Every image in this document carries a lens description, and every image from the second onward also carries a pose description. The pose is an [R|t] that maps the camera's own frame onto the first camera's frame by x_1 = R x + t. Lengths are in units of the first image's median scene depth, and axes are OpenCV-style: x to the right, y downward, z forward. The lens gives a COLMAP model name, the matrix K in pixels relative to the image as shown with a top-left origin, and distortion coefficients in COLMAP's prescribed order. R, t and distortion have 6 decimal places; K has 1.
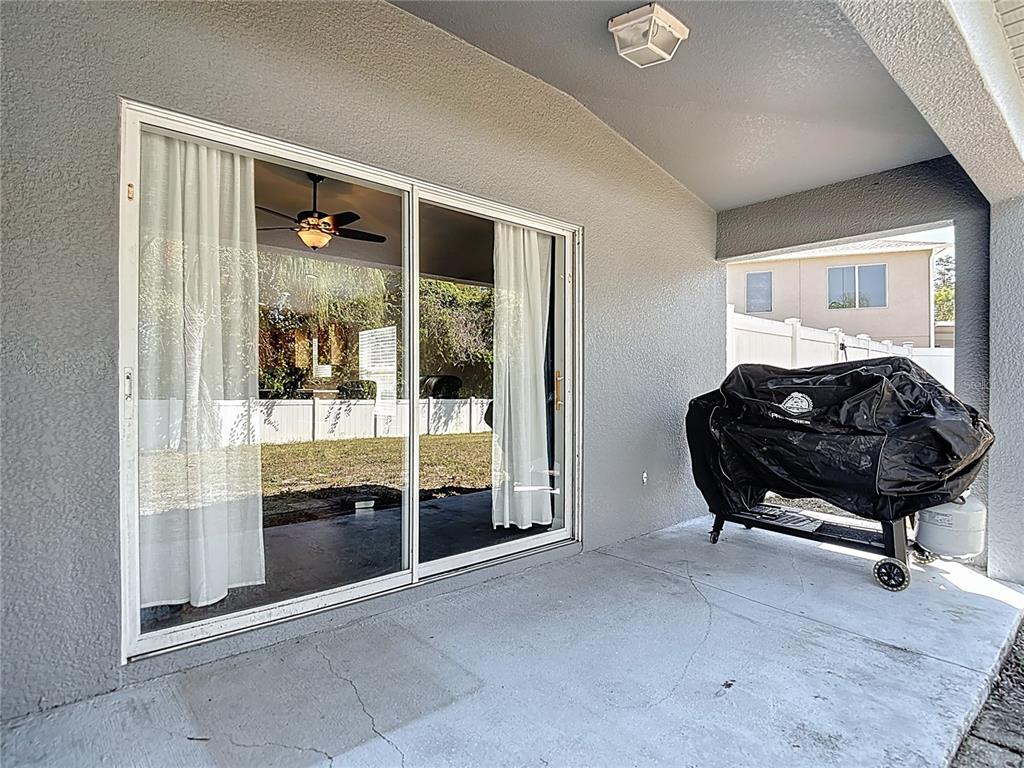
lens RADIAL K [[553.1, 0, 512.8], [0, 553.1, 388.9], [0, 0, 1]] dist [-0.024740, -0.001166]
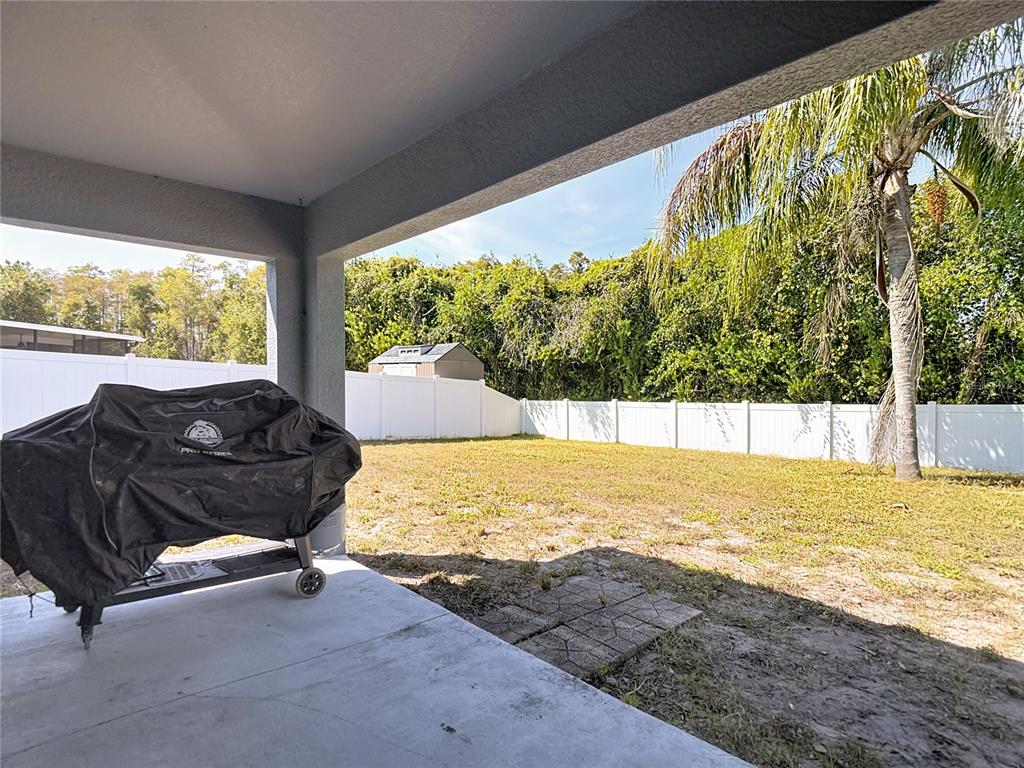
lens RADIAL K [[553.1, 0, 509.4], [0, 553.1, 379.4], [0, 0, 1]] dist [-0.024740, -0.001166]
pose [[-0.040702, -0.003802, 0.999164, -0.408953], [0.000562, 0.999993, 0.003828, -0.067993], [-0.999171, 0.000717, -0.040699, 0.630727]]
